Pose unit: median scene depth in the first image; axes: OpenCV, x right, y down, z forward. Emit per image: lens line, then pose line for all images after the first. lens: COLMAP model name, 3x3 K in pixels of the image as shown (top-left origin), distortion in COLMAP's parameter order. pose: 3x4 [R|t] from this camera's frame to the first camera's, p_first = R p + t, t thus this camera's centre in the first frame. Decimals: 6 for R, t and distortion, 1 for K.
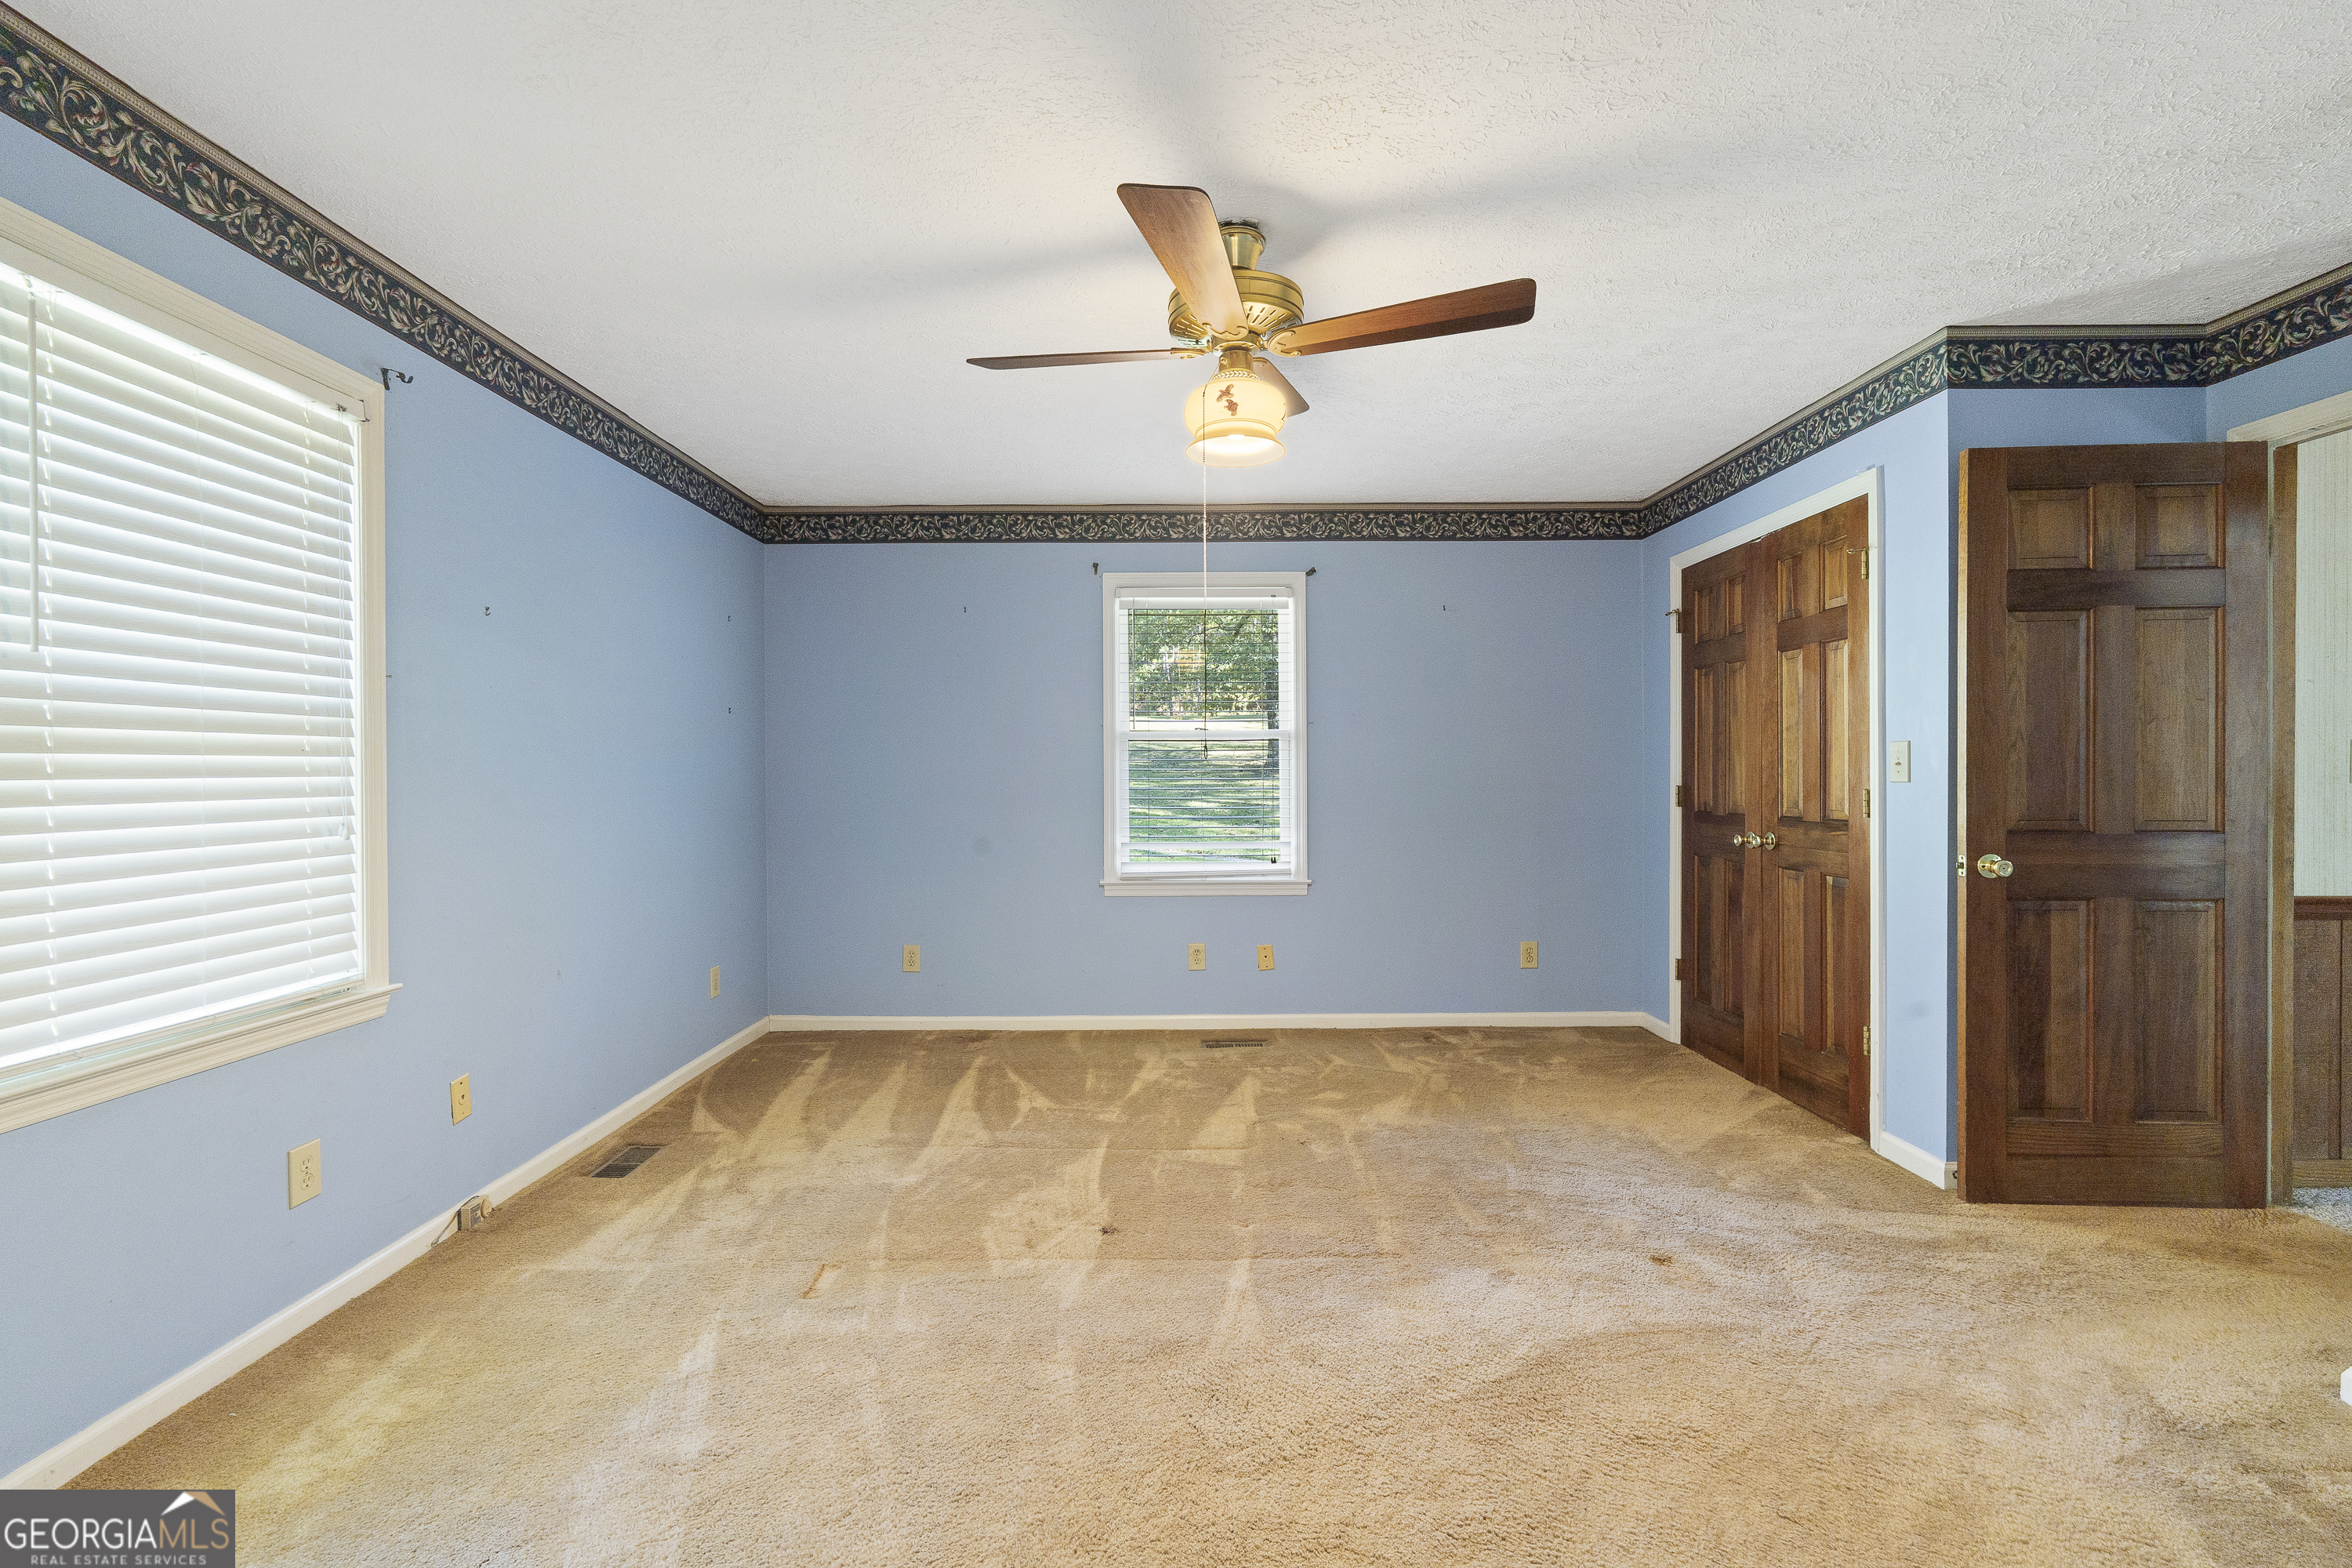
lens RADIAL K [[1047.1, 0, 1170.4], [0, 1047.1, 780.7], [0, 0, 1]] dist [-0.013854, 0.003520]
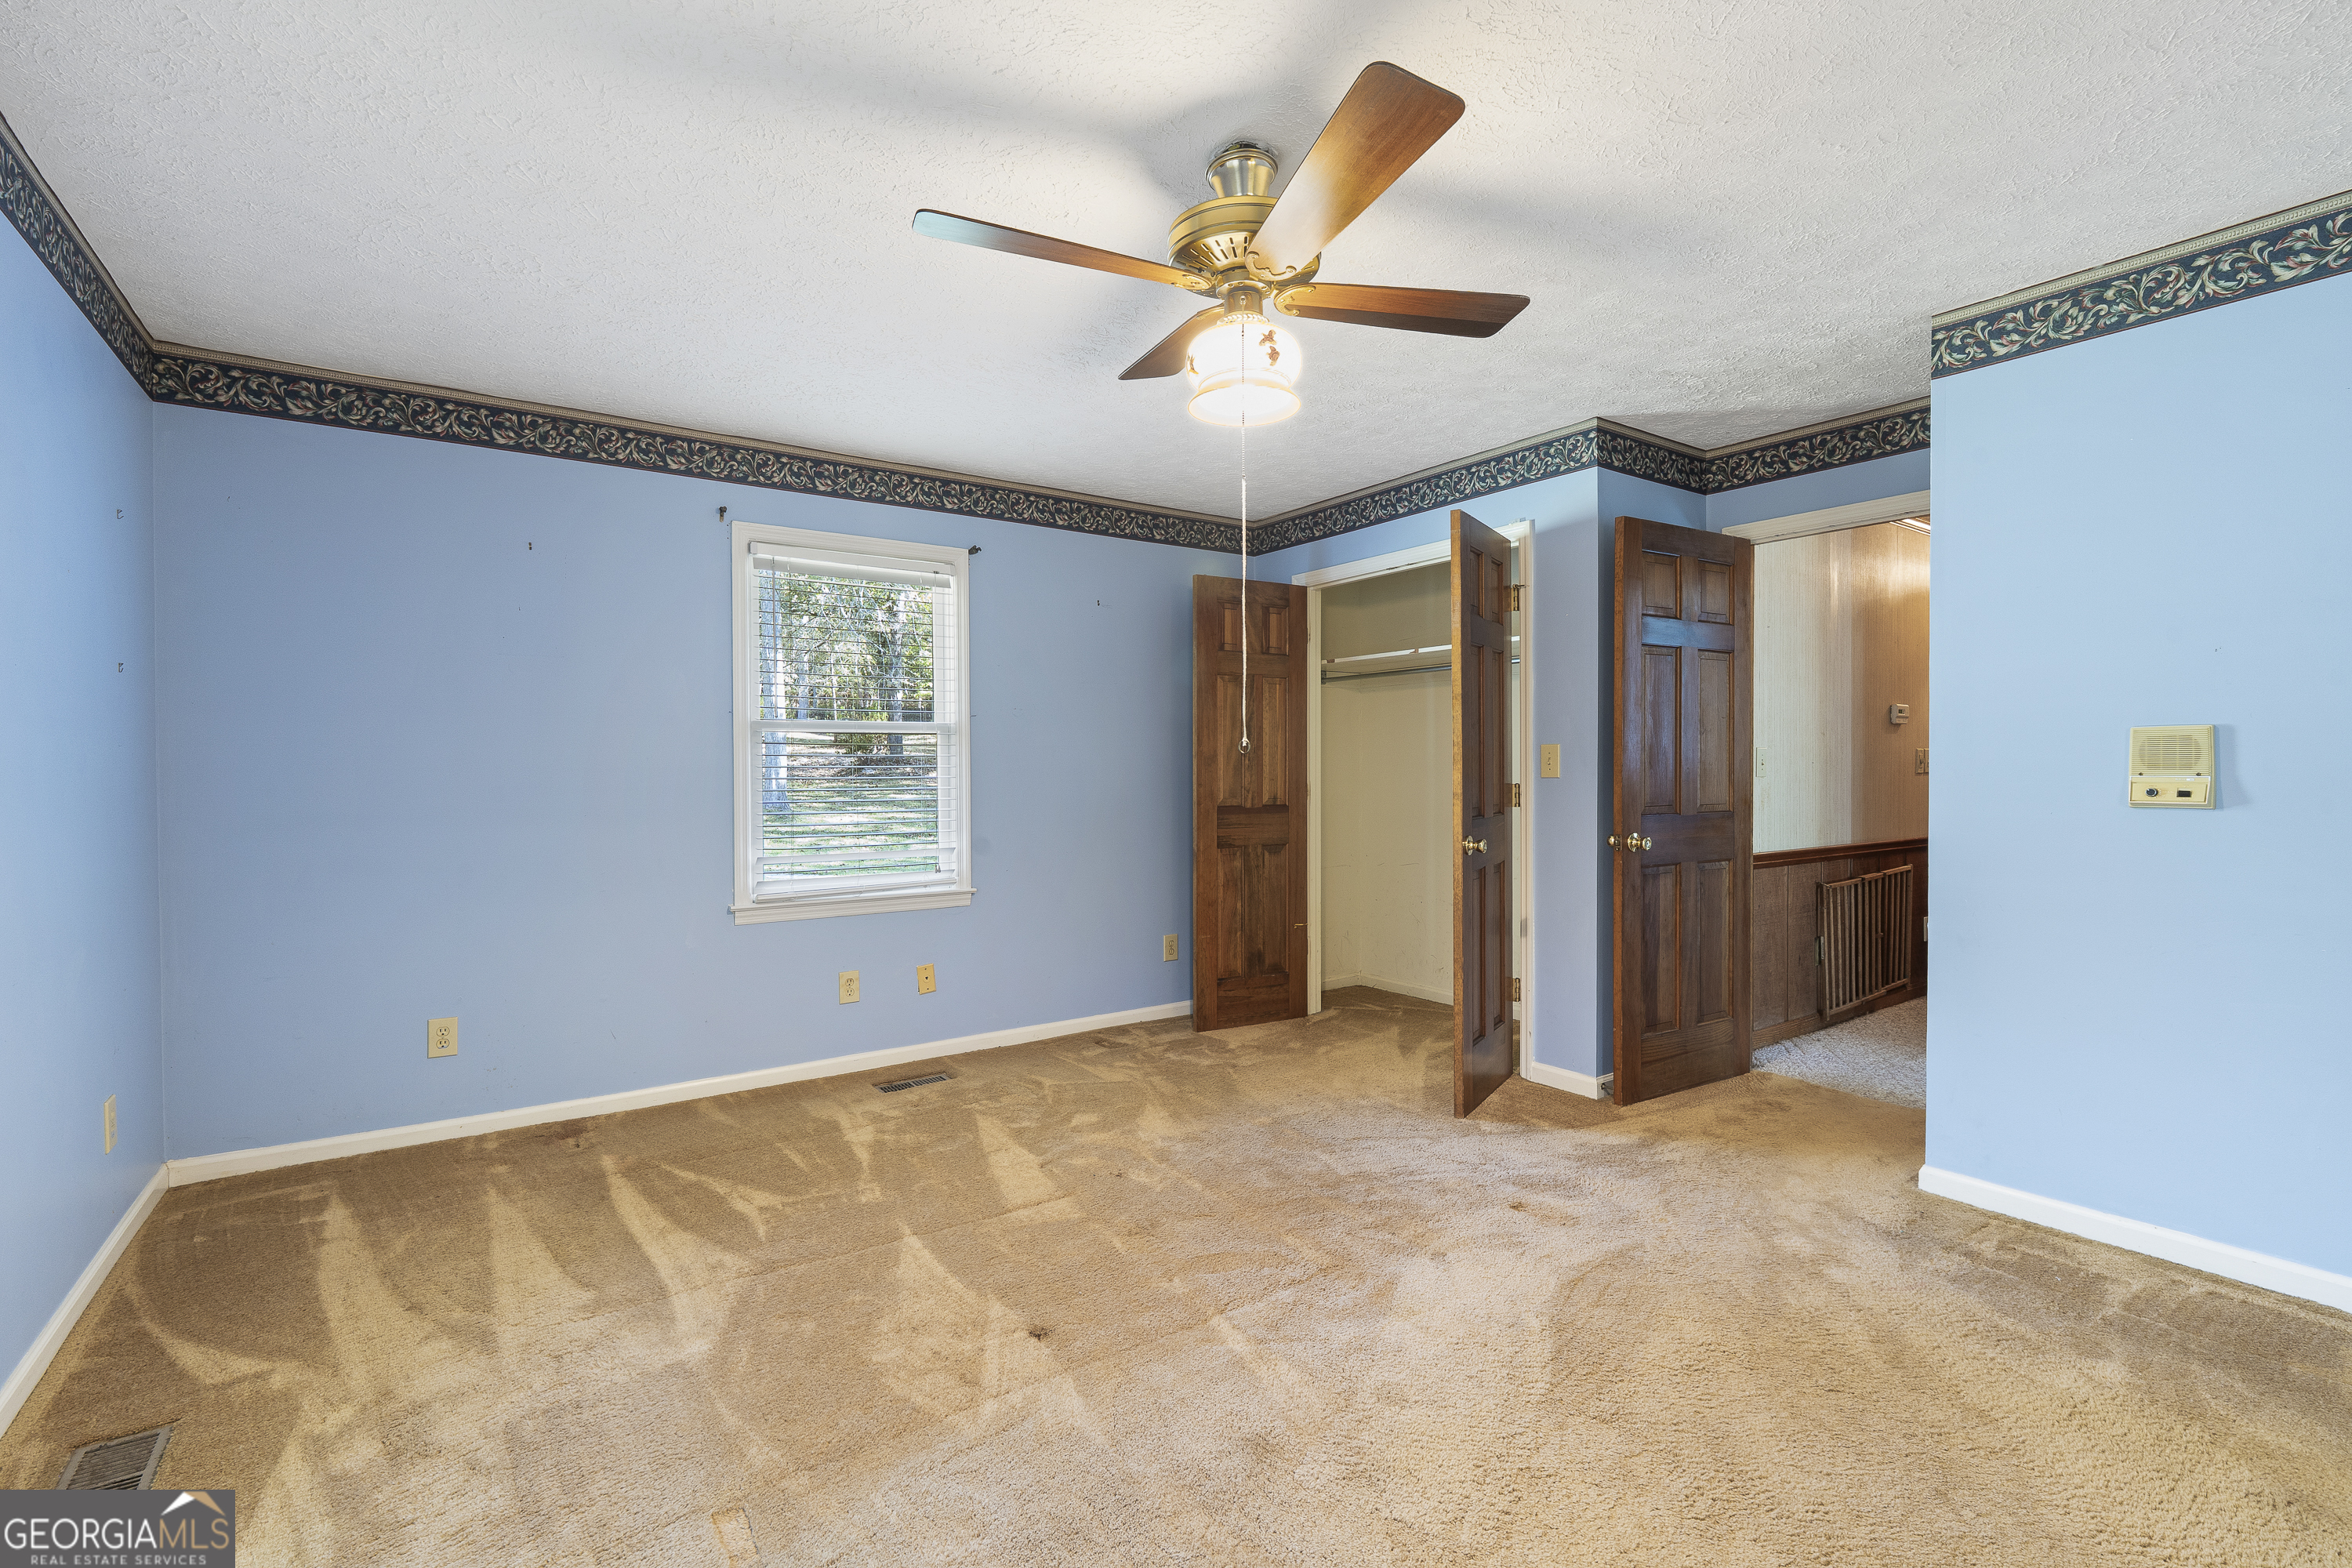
lens RADIAL K [[1047.1, 0, 1170.4], [0, 1047.1, 780.7], [0, 0, 1]] dist [-0.013854, 0.003520]
pose [[0.820735, -0.005905, 0.571278, -0.385080], [0.005064, 0.999982, 0.003061, -0.001274], [-0.571286, 0.000380, 0.820751, 0.241951]]
